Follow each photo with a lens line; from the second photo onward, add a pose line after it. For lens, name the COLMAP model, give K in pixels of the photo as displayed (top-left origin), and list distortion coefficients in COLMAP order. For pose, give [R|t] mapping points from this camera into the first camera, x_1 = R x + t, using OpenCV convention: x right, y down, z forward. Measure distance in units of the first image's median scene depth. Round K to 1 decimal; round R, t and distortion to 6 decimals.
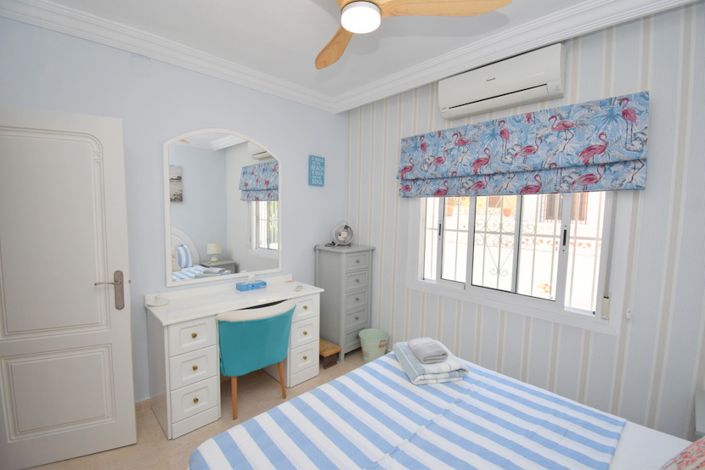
lens RADIAL K [[312.0, 0, 345.2], [0, 312.0, 233.2], [0, 0, 1]] dist [0.000993, -0.002201]
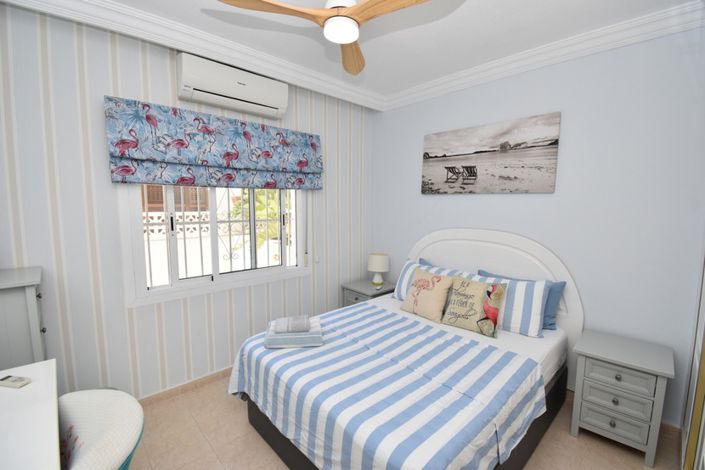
lens RADIAL K [[312.0, 0, 345.4], [0, 312.0, 237.7], [0, 0, 1]] dist [0.000993, -0.002201]
pose [[0.010353, -0.115011, 0.993310, -0.603389], [0.073648, 0.990753, 0.113947, -0.038768], [-0.997231, 0.071976, 0.018728, 0.555876]]
